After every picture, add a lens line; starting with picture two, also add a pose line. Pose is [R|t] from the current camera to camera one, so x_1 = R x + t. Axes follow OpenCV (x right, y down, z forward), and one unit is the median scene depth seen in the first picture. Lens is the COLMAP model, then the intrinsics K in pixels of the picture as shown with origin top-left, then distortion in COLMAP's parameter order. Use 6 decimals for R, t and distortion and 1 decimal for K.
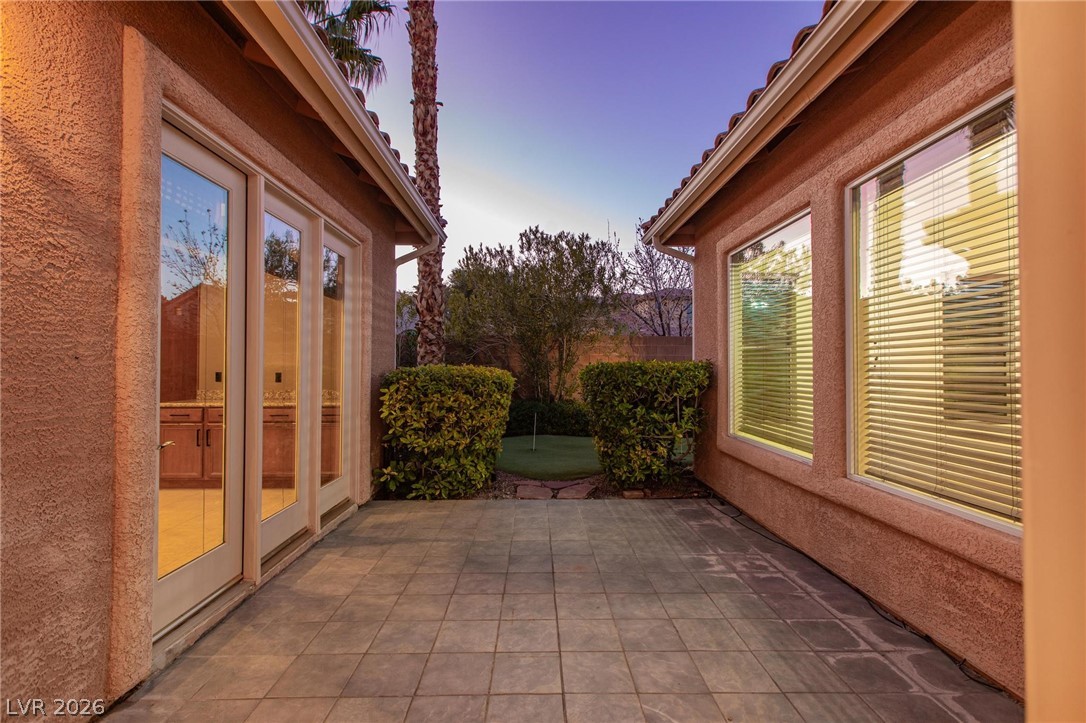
lens RADIAL K [[486.8, 0, 536.2], [0, 486.8, 363.0], [0, 0, 1]] dist [-0.000557, -0.000219]
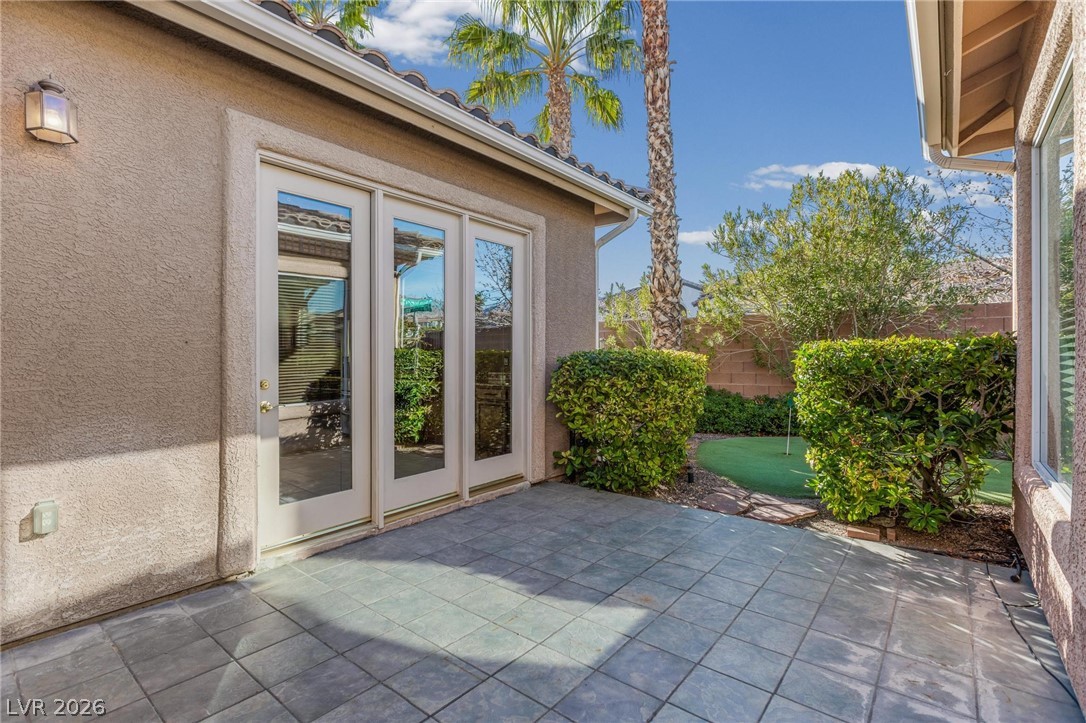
lens RADIAL K [[497.1, 0, 542.4], [0, 497.1, 359.9], [0, 0, 1]] dist [-0.005926, -0.003100]
pose [[0.770201, 0.001333, -0.637800, 0.334482], [0.010170, 0.999845, 0.014371, 0.012583], [0.637721, -0.017555, 0.770068, 0.197051]]
